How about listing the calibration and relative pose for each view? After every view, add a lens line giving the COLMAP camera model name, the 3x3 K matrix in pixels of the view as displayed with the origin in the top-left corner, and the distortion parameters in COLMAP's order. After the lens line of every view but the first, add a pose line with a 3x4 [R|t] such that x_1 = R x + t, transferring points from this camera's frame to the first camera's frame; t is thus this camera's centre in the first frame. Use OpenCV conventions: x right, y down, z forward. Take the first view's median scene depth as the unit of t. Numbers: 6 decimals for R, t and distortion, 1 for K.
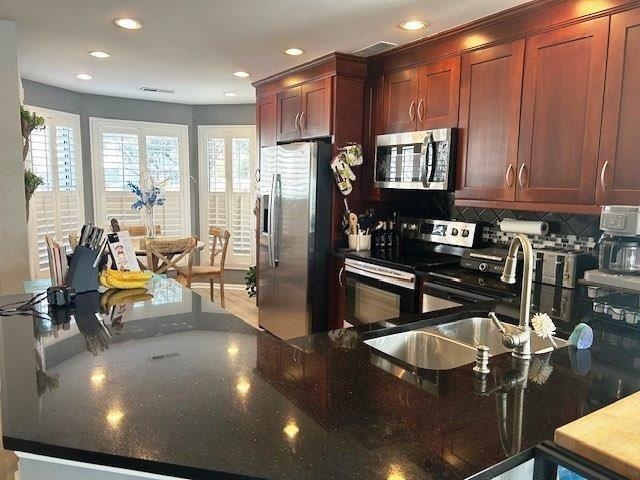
lens RADIAL K [[485.6, 0, 320.0], [0, 485.6, 240.0], [0, 0, 1]] dist [0.065481, -0.002509]
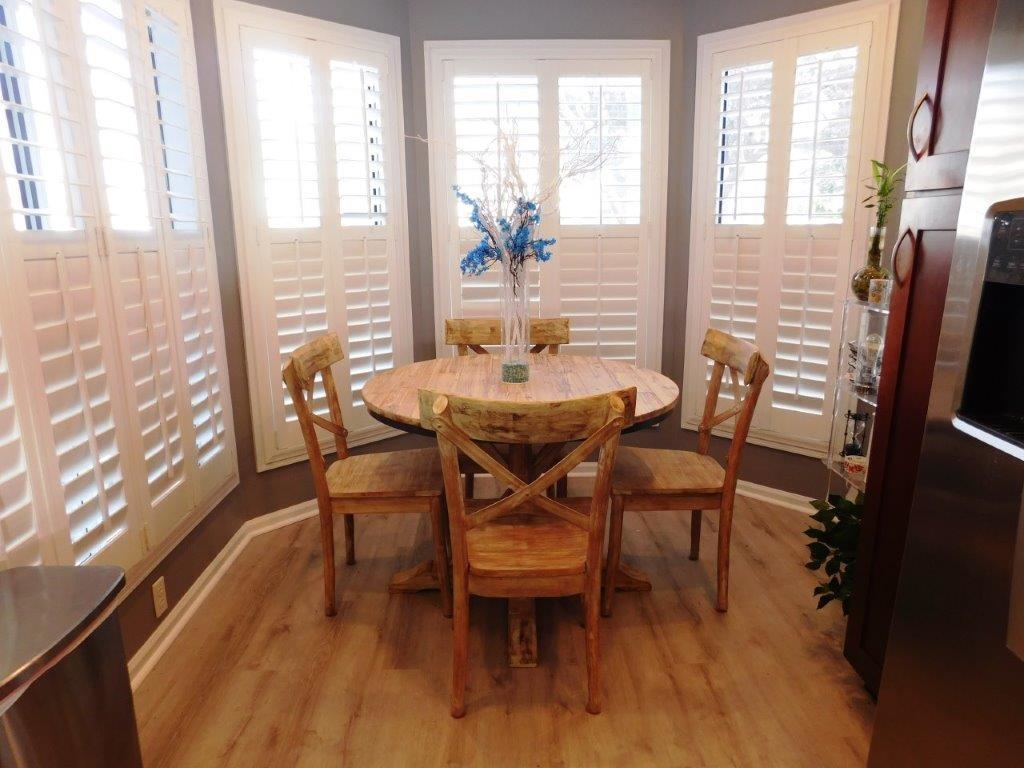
lens RADIAL K [[671.0, 0, 512.0], [0, 671.0, 384.0], [0, 0, 1]] dist [-0.088205, -0.000297]
pose [[0.853115, 0.098905, -0.512263, -0.104083], [-0.041816, 0.991670, 0.121828, -0.038797], [0.520045, -0.082512, 0.850144, 0.541800]]
